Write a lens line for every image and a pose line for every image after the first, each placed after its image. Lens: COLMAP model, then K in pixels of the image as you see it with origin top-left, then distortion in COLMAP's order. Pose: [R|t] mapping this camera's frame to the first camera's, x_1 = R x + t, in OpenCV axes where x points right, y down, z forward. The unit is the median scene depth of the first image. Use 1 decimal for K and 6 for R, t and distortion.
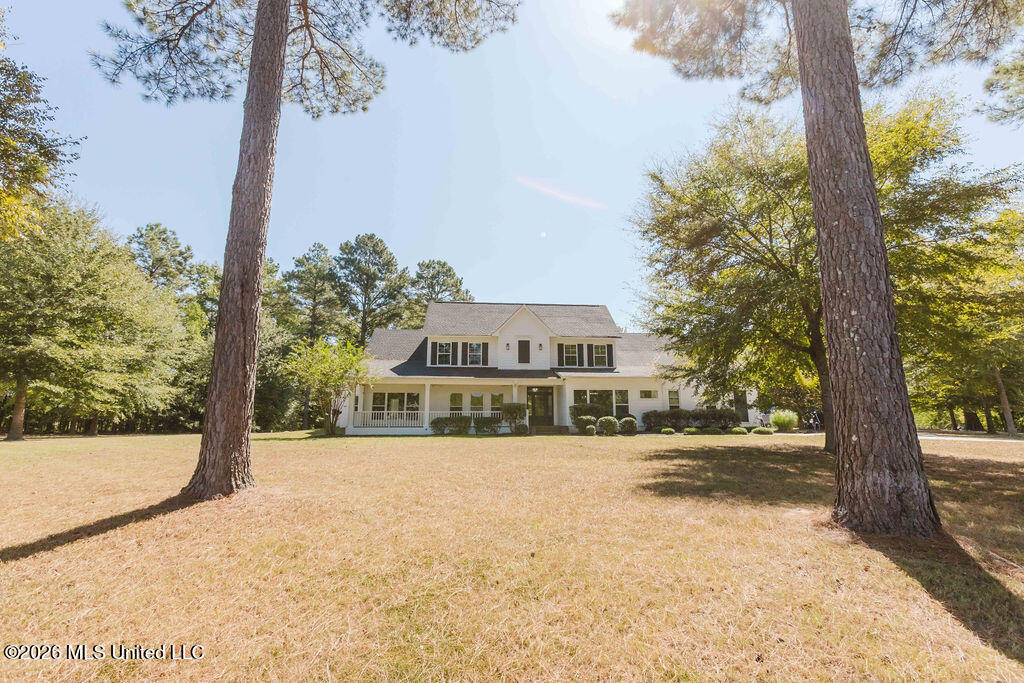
lens RADIAL K [[455.4, 0, 509.3], [0, 455.4, 337.3], [0, 0, 1]] dist [-0.023175, 0.010823]
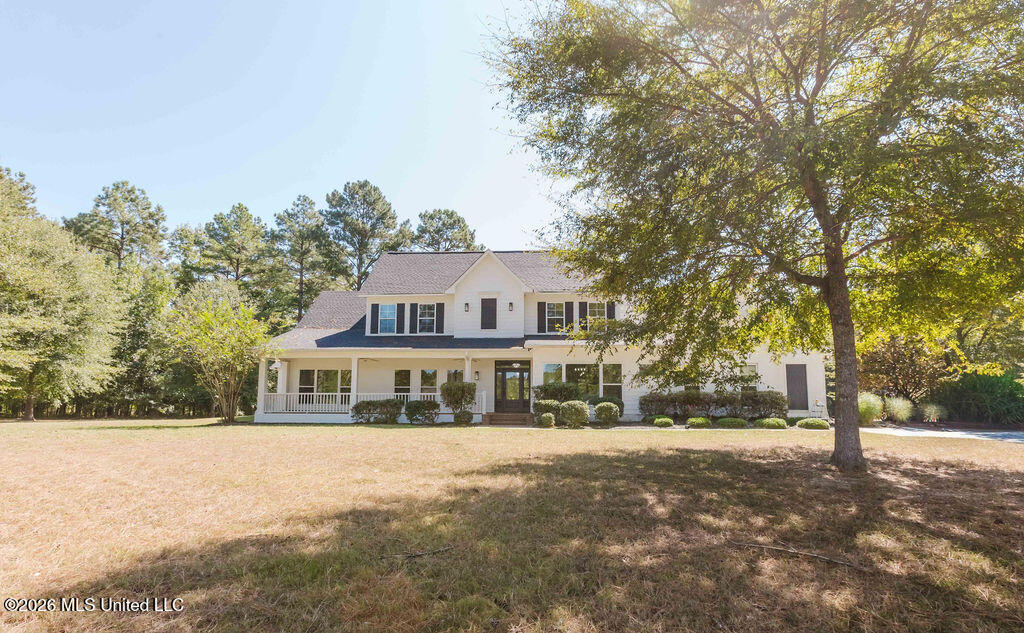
lens RADIAL K [[523.5, 0, 512.1], [0, 523.5, 352.9], [0, 0, 1]] dist [-0.004019, -0.000394]
pose [[0.987493, -0.010546, -0.157308, 0.201632], [0.022982, 0.996732, 0.077446, 0.029880], [0.155978, -0.080092, 0.984508, 0.161366]]
